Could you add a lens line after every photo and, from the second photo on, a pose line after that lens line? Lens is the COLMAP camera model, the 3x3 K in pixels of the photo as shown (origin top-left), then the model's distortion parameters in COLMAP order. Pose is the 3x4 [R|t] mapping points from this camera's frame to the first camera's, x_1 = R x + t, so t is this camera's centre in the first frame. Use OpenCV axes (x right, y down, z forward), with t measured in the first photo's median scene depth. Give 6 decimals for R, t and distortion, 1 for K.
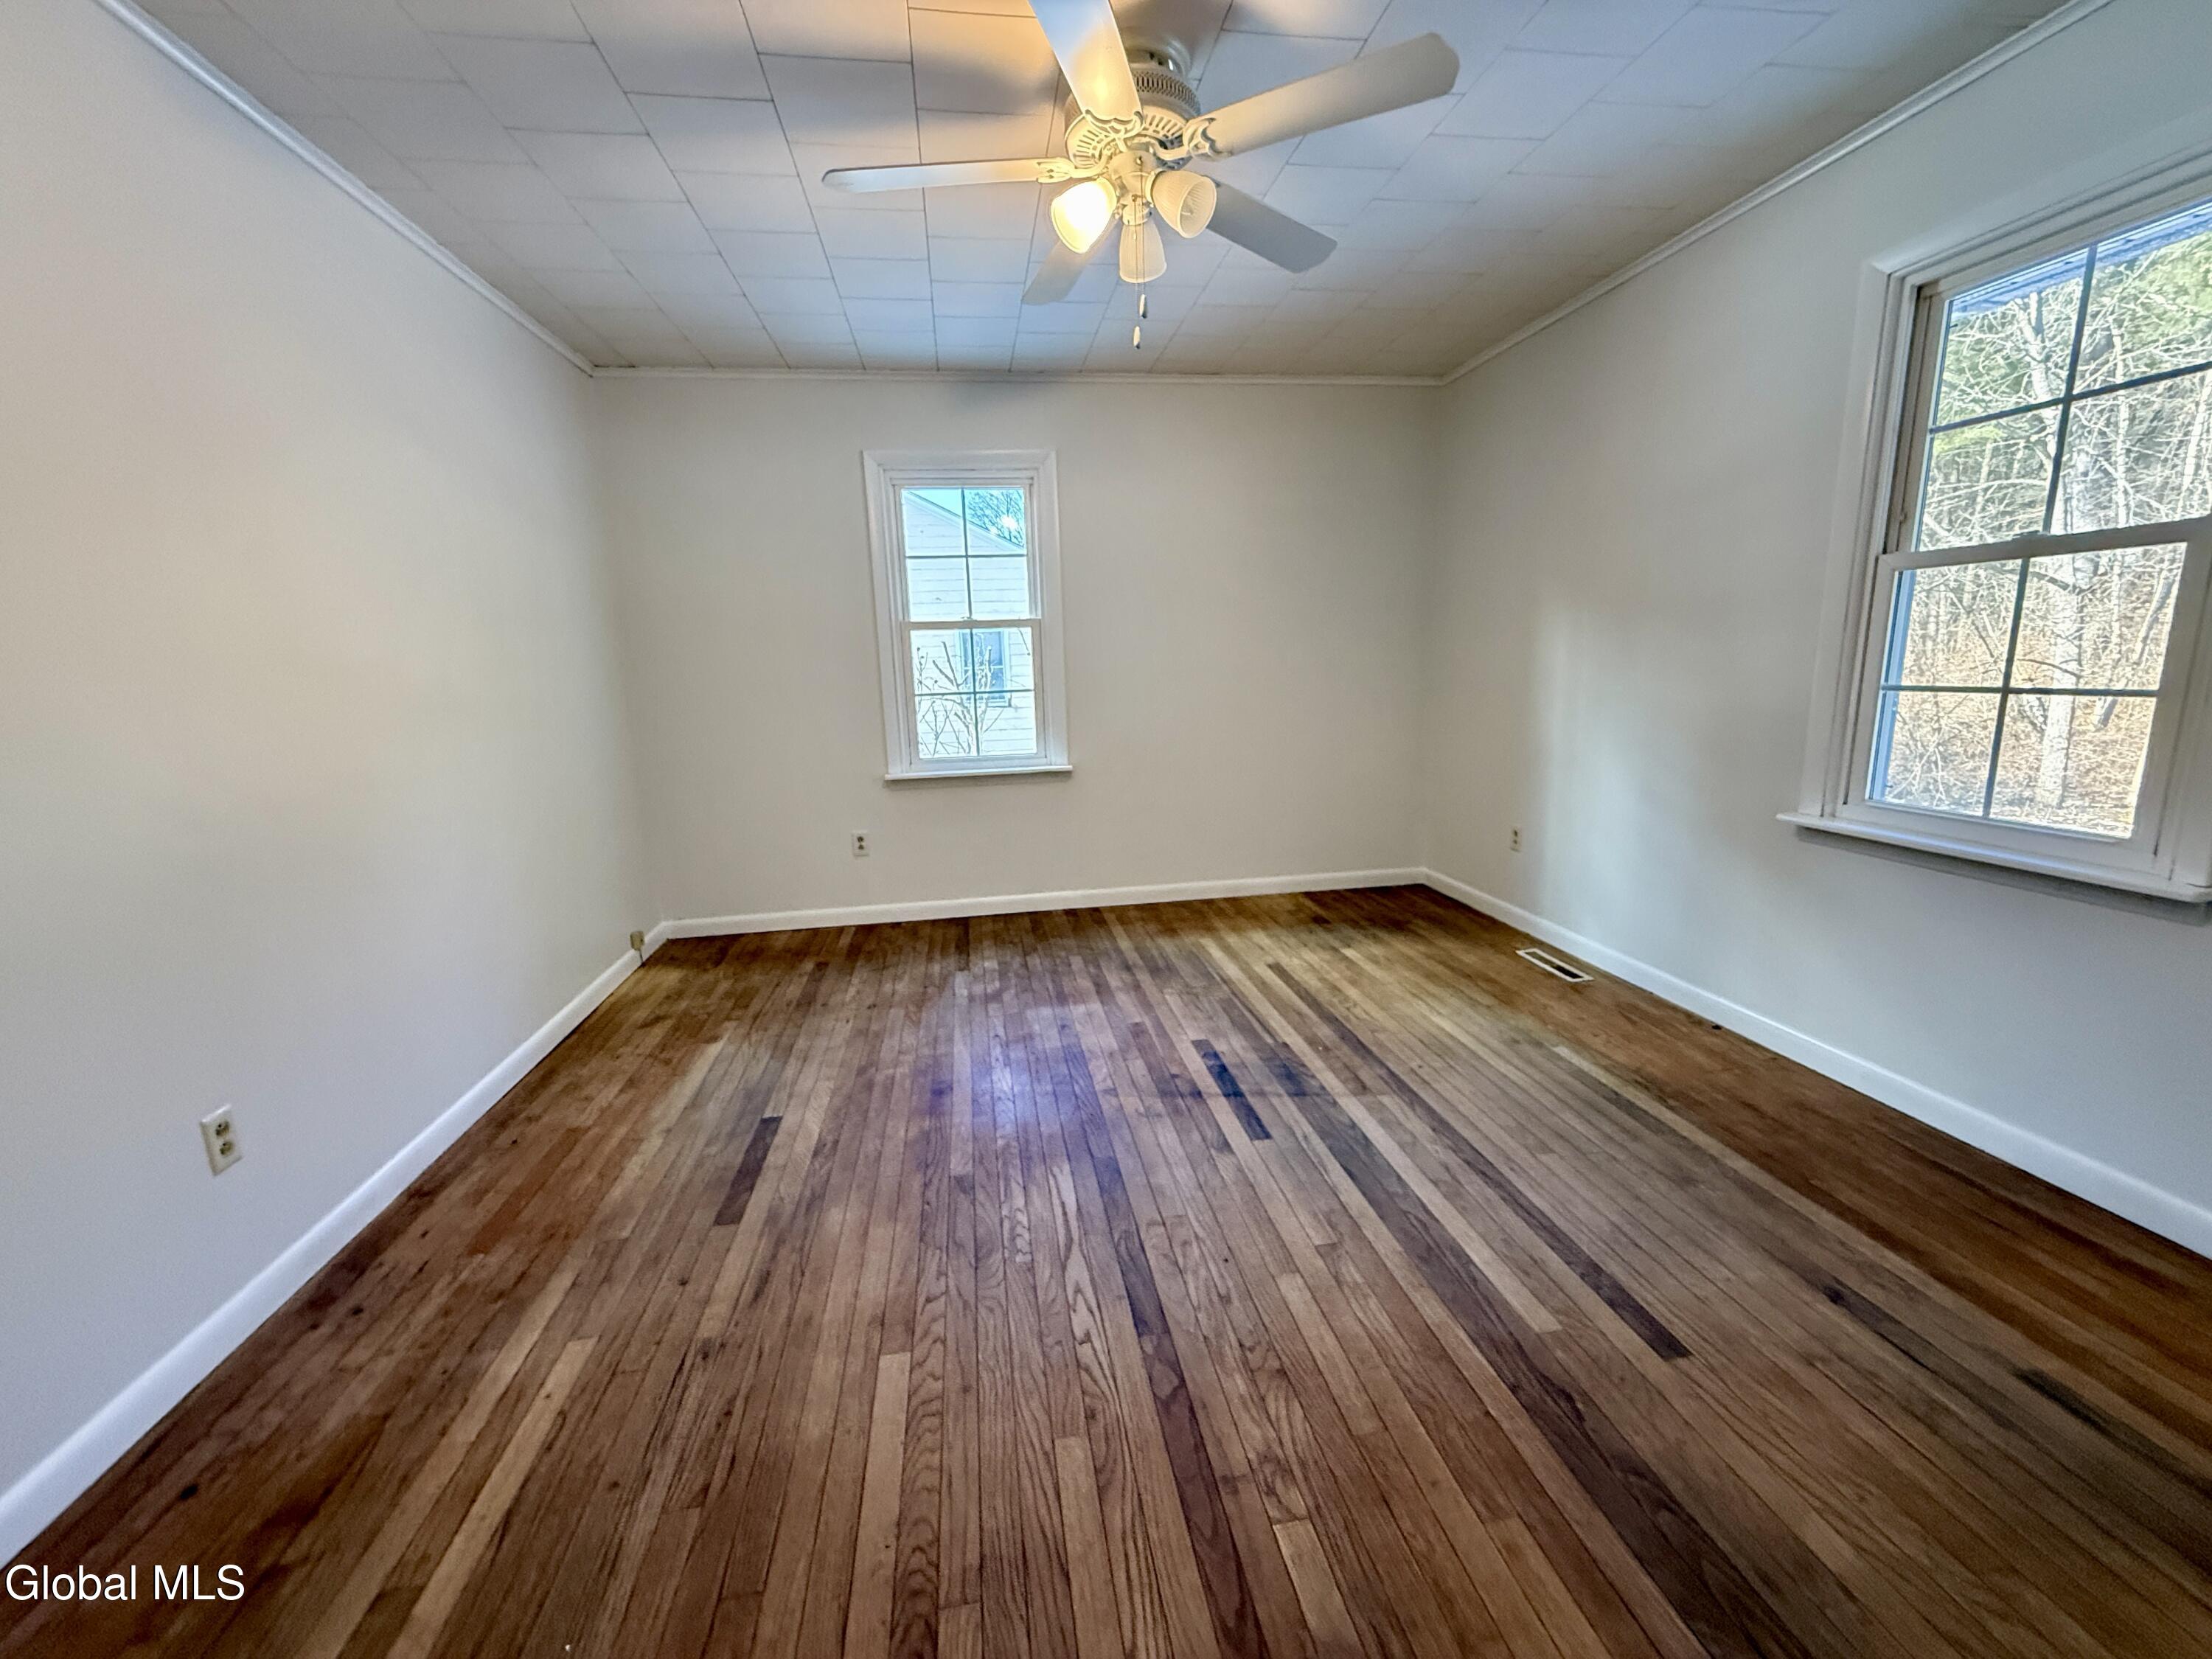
lens RADIAL K [[881.0, 0, 1102.3], [0, 881.0, 833.5], [0, 0, 1]] dist [-0.000046, 0.000368]
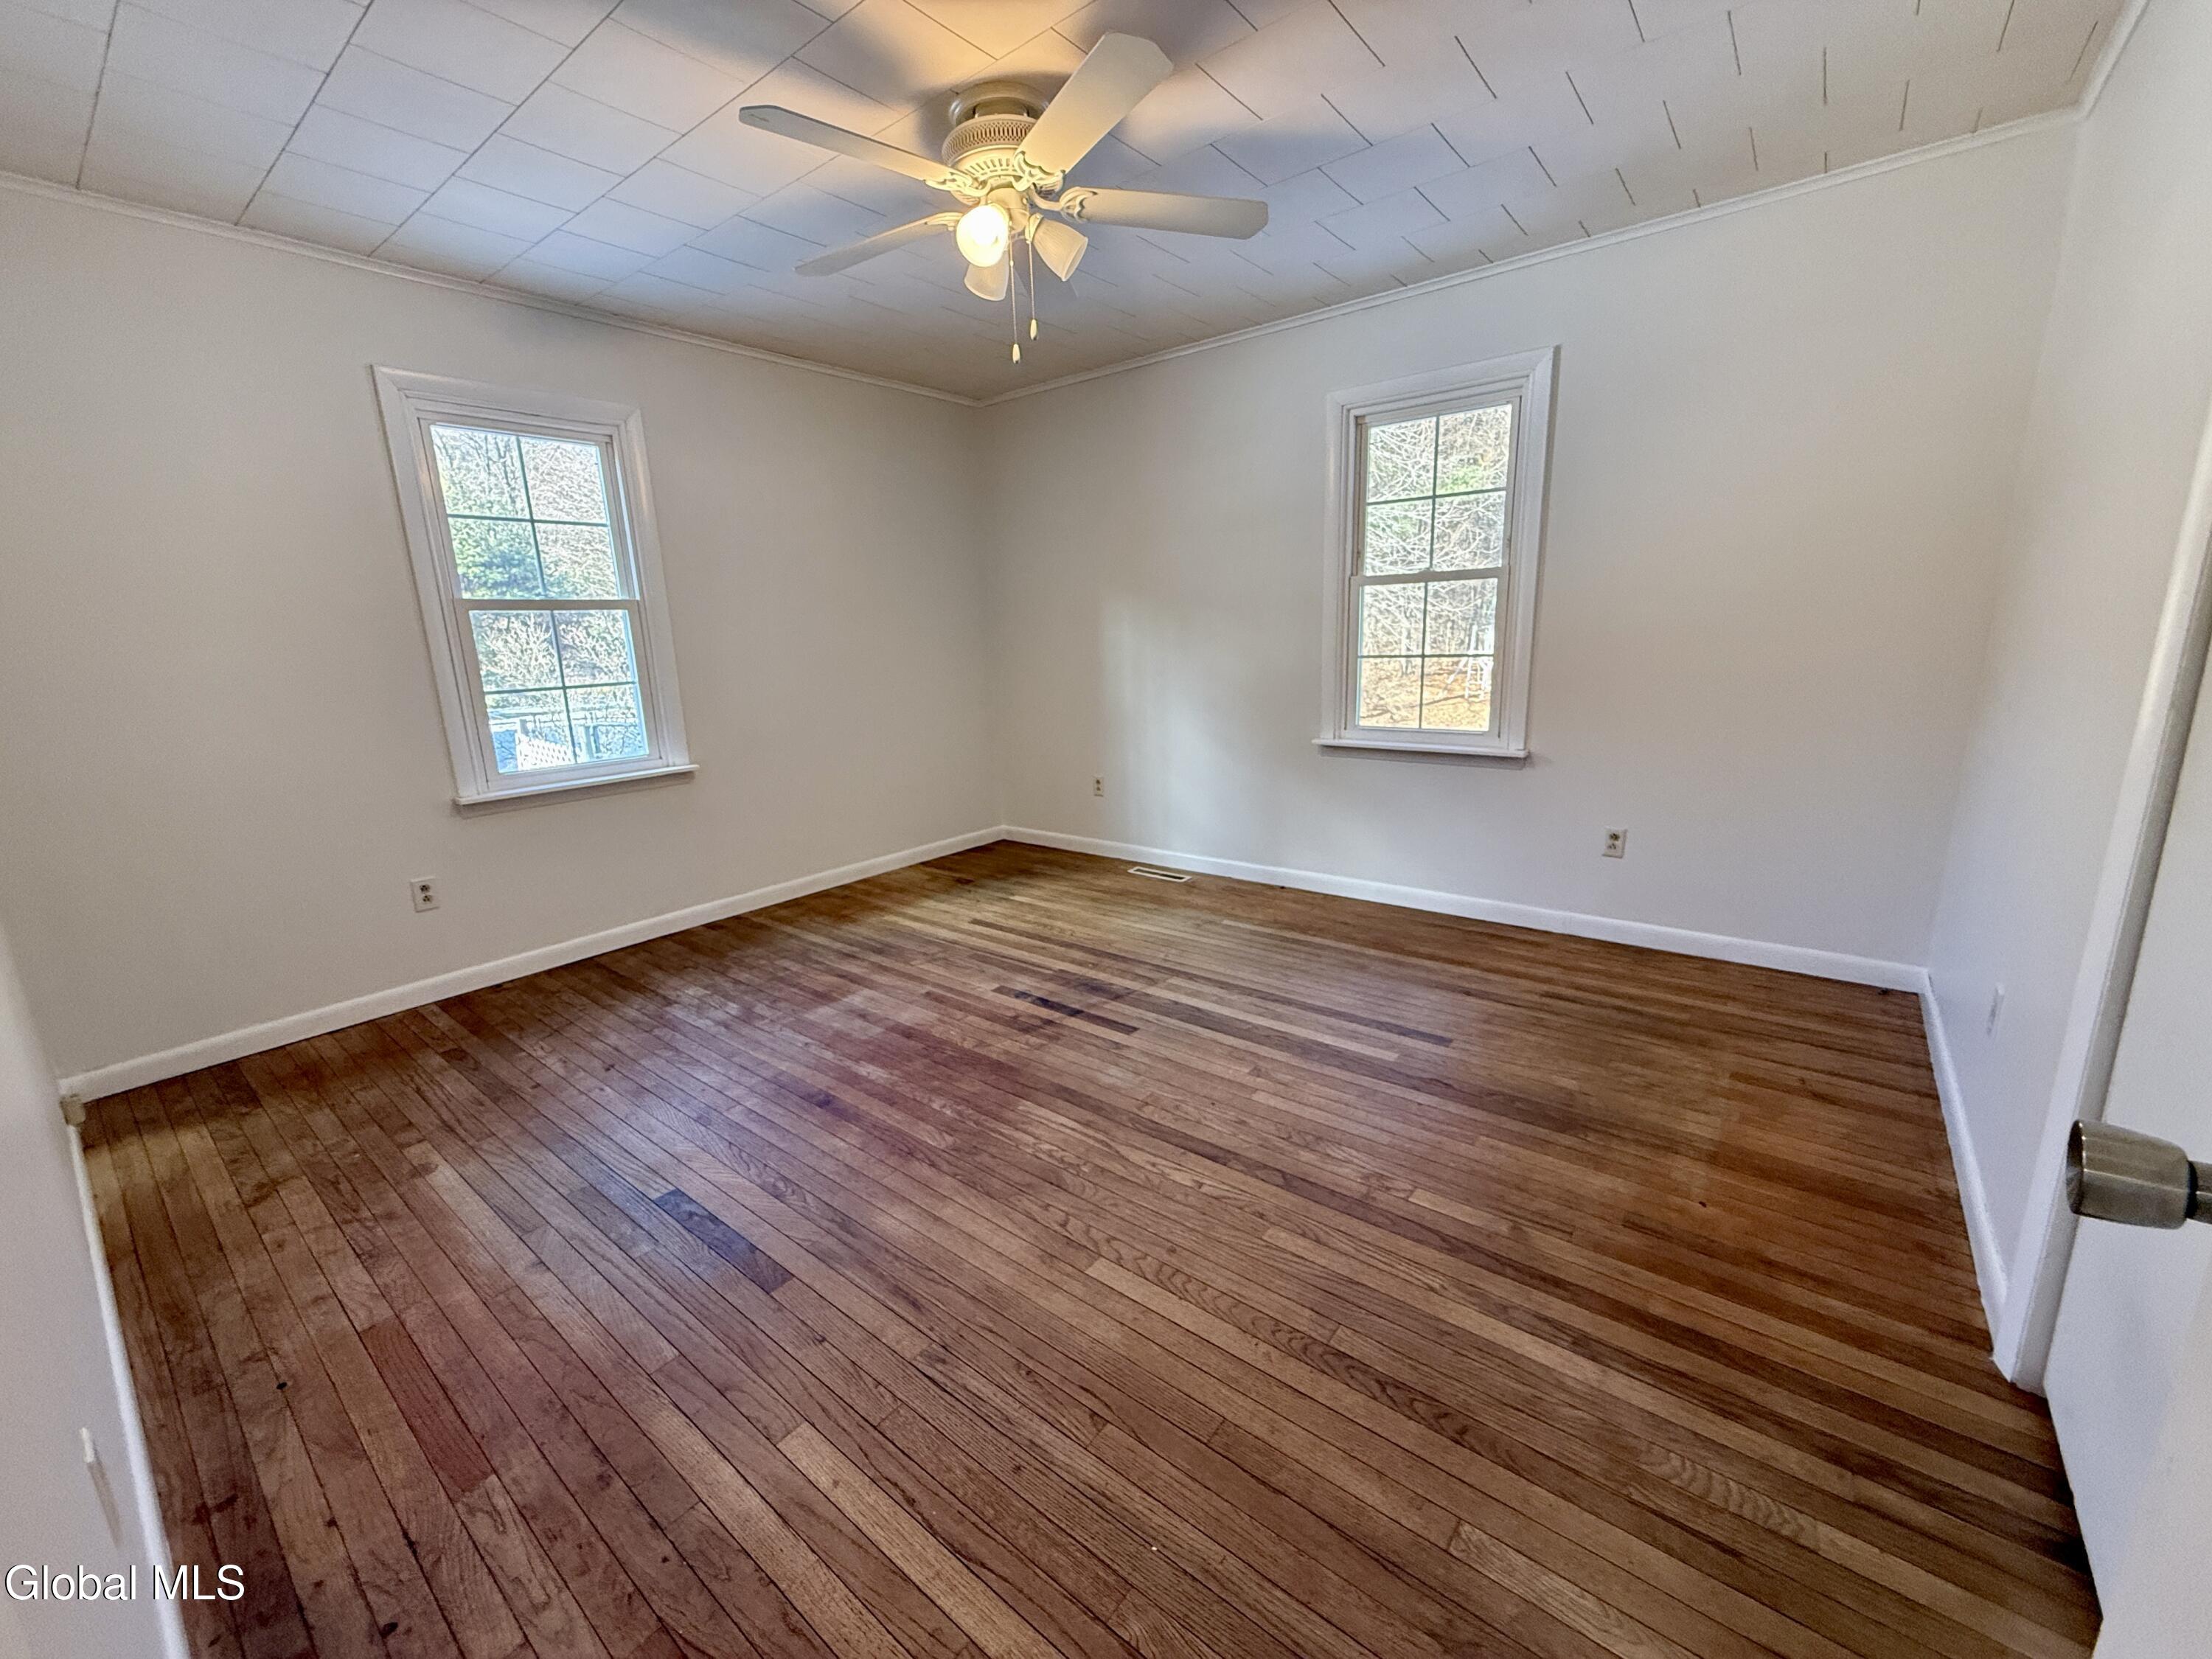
lens RADIAL K [[881.0, 0, 1104.6], [0, 881.0, 831.6], [0, 0, 1]] dist [-0.000046, 0.000368]
pose [[0.735961, -0.145622, 0.661177, -0.529892], [0.140994, 0.988148, 0.060695, -0.007731], [-0.662179, 0.048553, 0.747771, 0.081771]]
